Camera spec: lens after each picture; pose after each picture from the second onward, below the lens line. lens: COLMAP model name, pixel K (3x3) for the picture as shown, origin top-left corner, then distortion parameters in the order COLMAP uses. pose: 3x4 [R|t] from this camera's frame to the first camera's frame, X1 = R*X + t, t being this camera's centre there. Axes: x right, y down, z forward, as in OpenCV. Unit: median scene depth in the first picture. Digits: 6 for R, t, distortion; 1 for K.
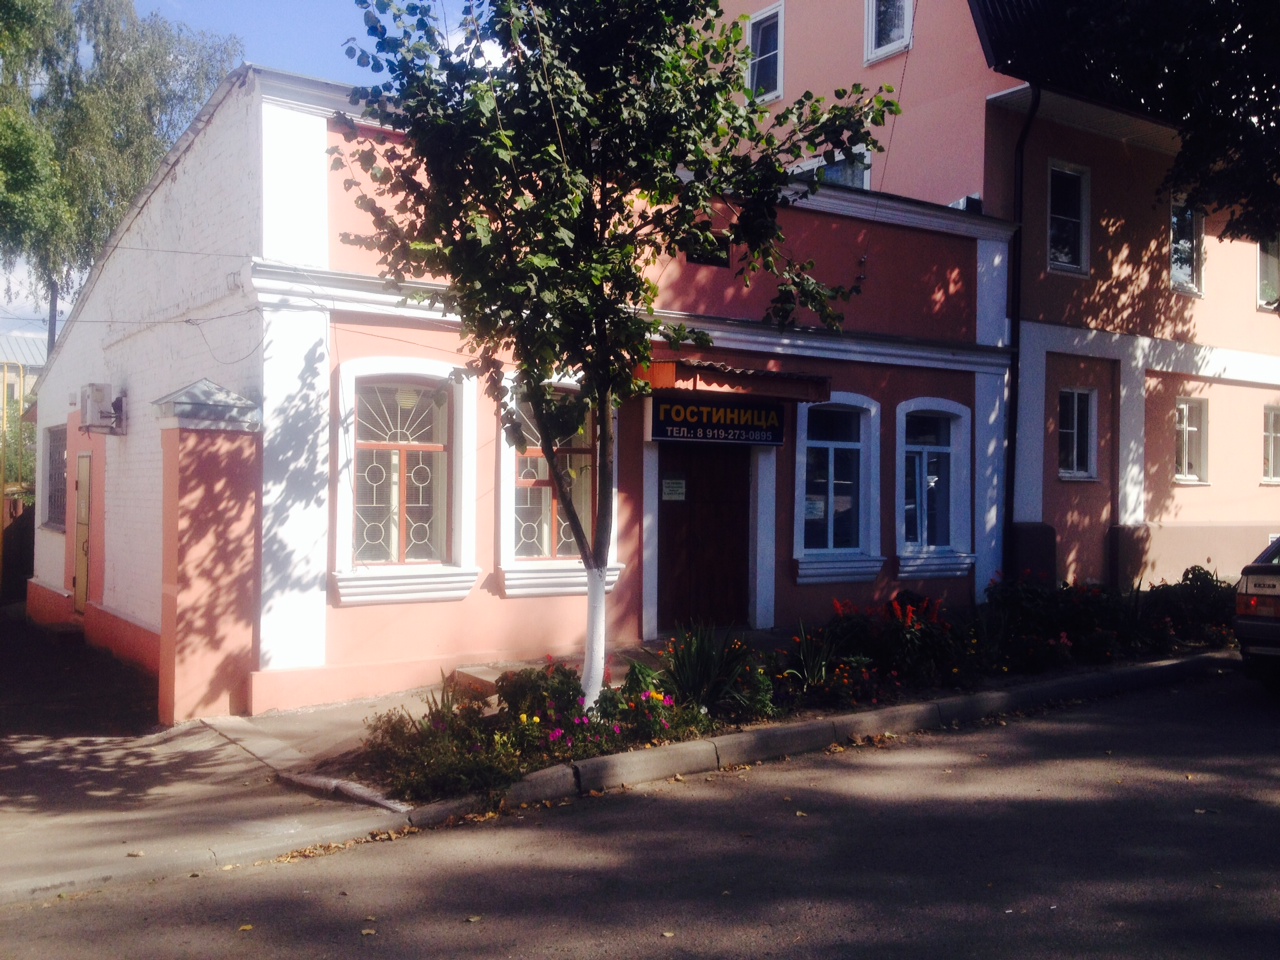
lens RADIAL K [[1293.0, 0, 640.0], [0, 1293.0, 480.0], [0, 0, 1]] dist [0.007800, 0.001157]
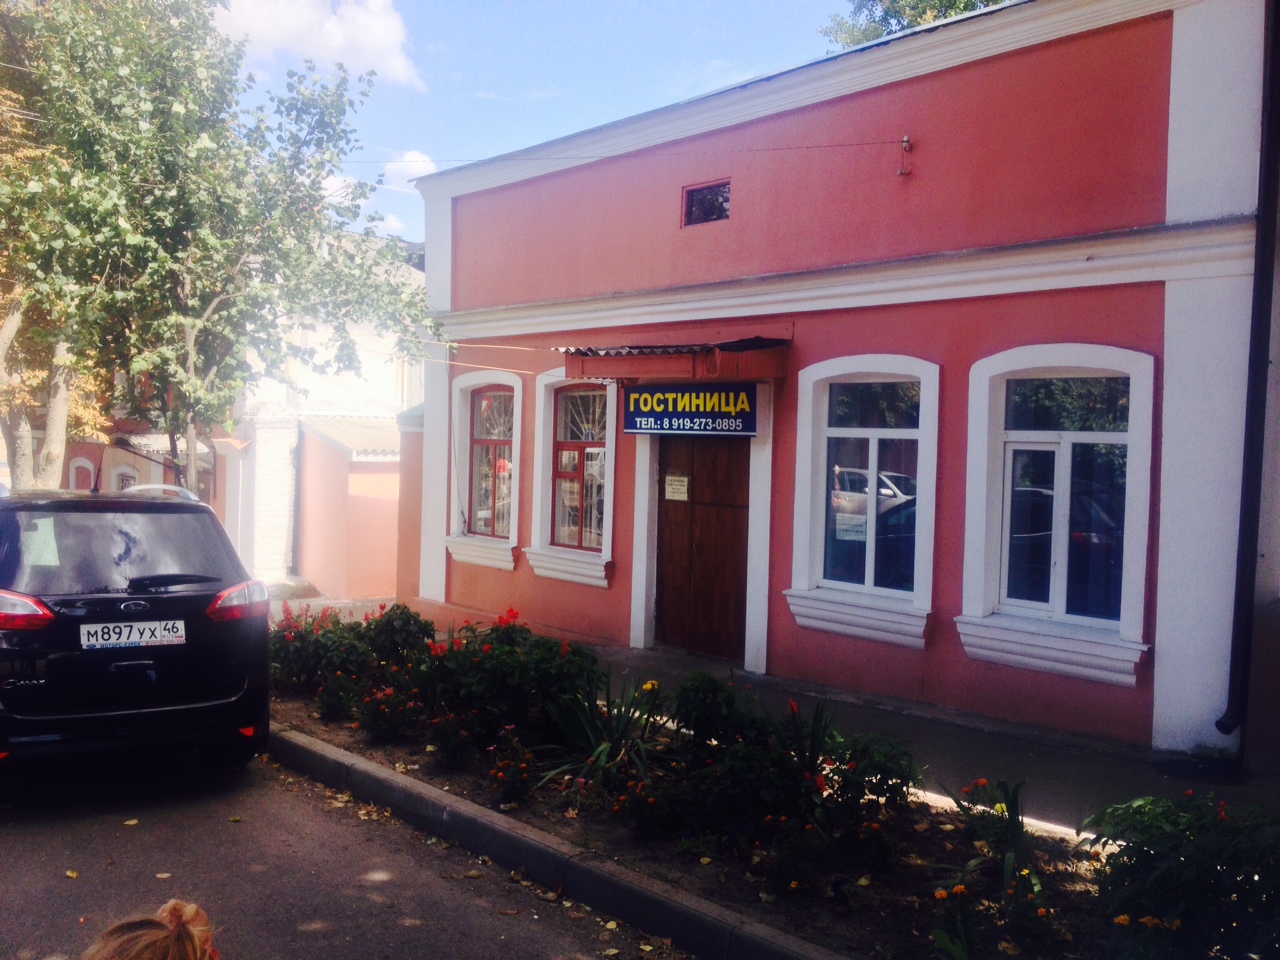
lens RADIAL K [[1305.1, 0, 615.2], [0, 1305.1, 480.1], [0, 0, 1]] dist [0.071671, -0.251448]
pose [[0.013986, 0.032824, -0.999363, 0.854265], [-0.008042, 0.999432, 0.032713, -0.024824], [0.999870, 0.007579, 0.014242, 0.882166]]
